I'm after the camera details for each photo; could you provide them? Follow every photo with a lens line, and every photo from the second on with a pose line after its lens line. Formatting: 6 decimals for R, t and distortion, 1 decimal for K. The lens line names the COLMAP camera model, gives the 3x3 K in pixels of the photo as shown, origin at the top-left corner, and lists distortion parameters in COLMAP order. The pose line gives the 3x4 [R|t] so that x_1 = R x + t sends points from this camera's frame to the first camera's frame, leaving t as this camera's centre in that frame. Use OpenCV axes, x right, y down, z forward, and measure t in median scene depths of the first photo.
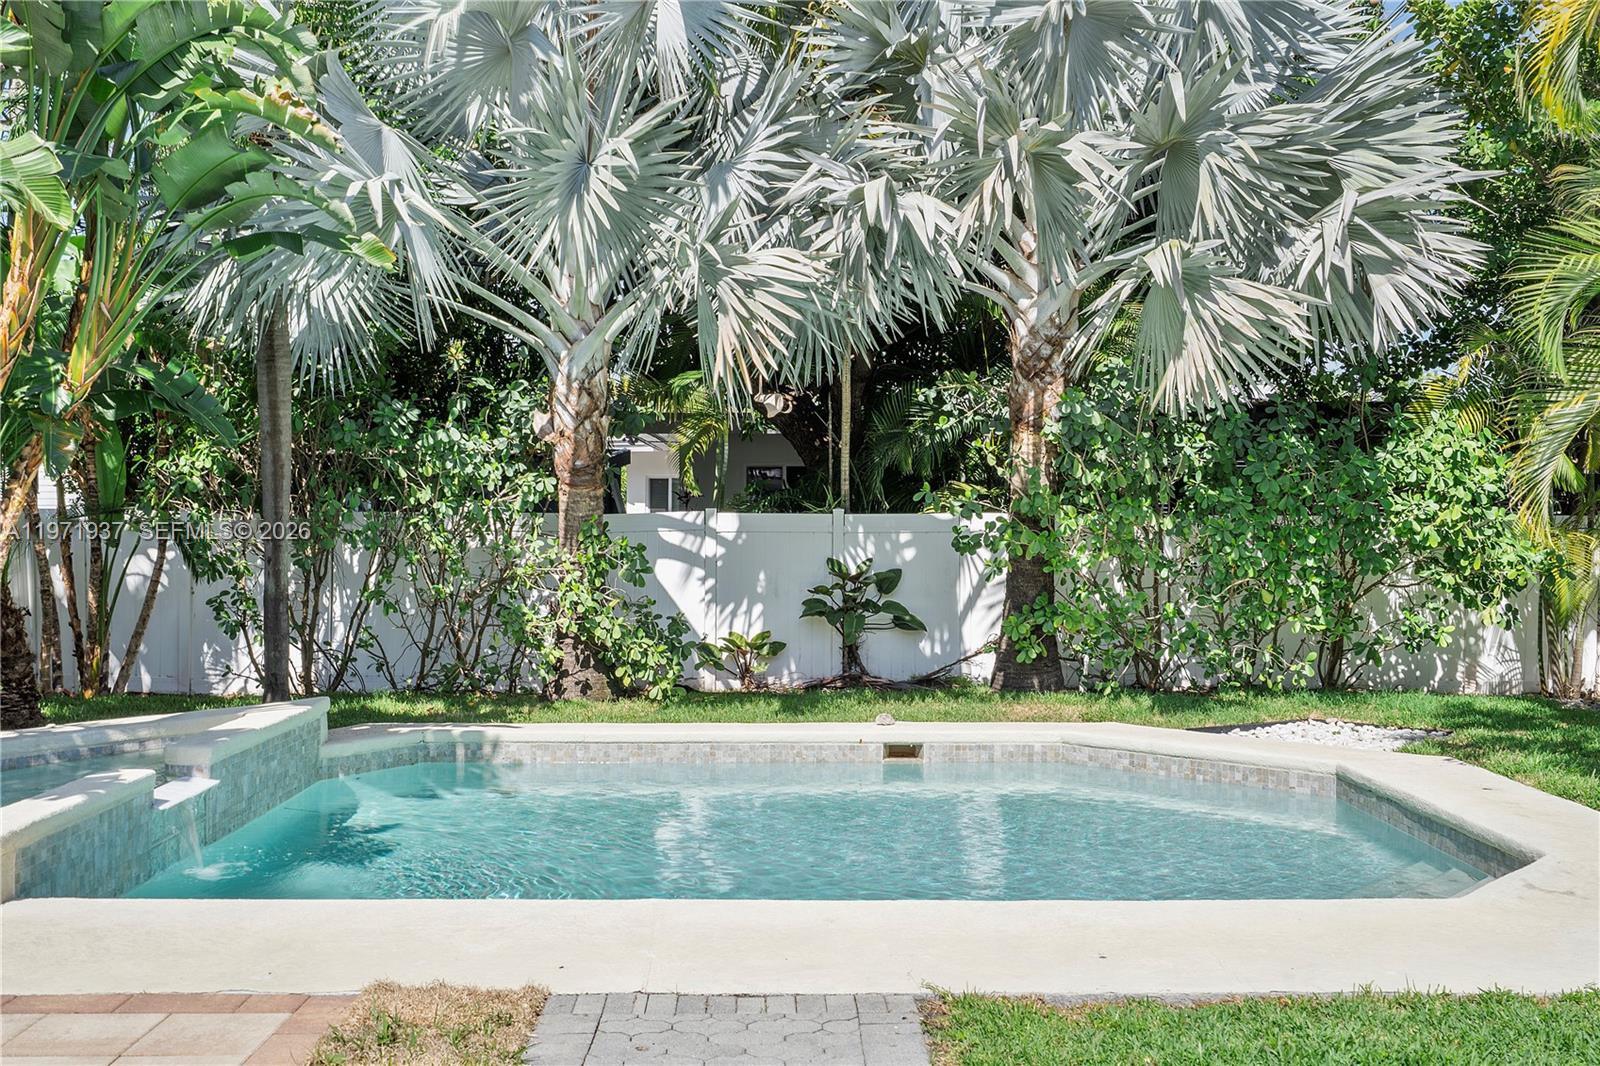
lens RADIAL K [[1648.0, 0, 800.6], [0, 1648.0, 537.9], [0, 0, 1]] dist [0.001084, 0.000000]
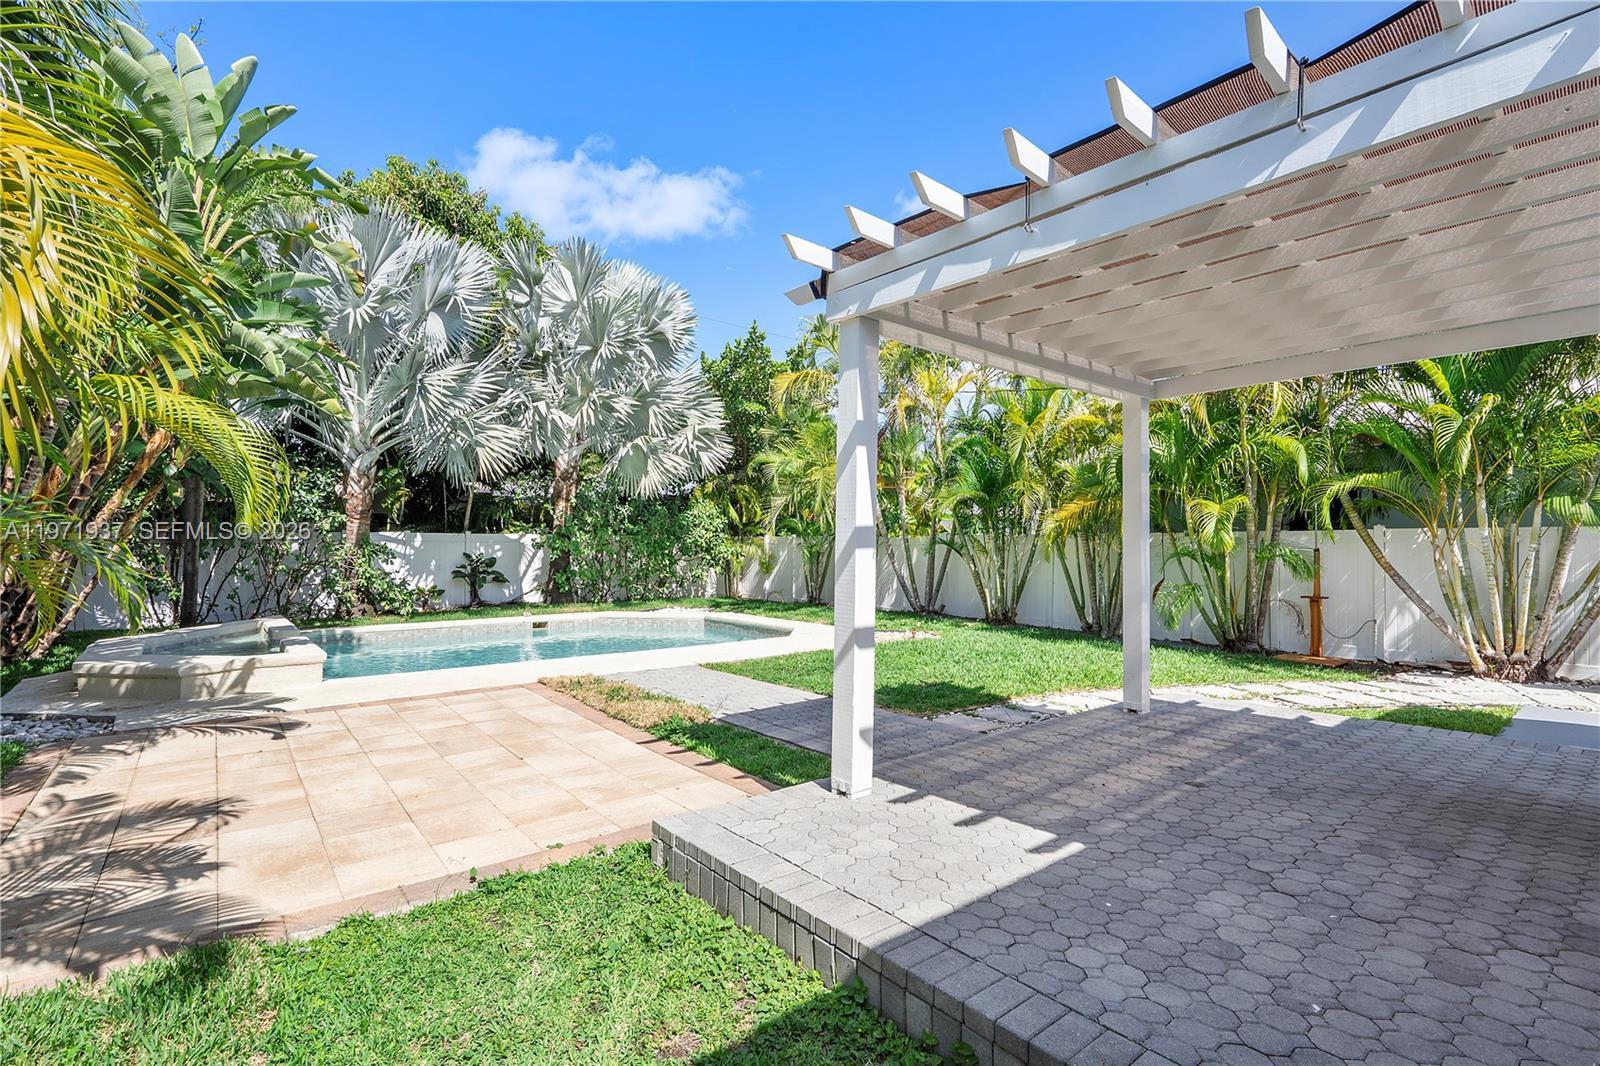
lens RADIAL K [[732.9, 0, 799.0], [0, 732.9, 530.9], [0, 0, 1]] dist [-0.005359, 0.000803]
pose [[0.778176, 0.009351, 0.627977, -0.292104], [0.012470, 0.999462, -0.030337, 0.020396], [-0.627922, 0.031438, 0.777641, -0.115706]]
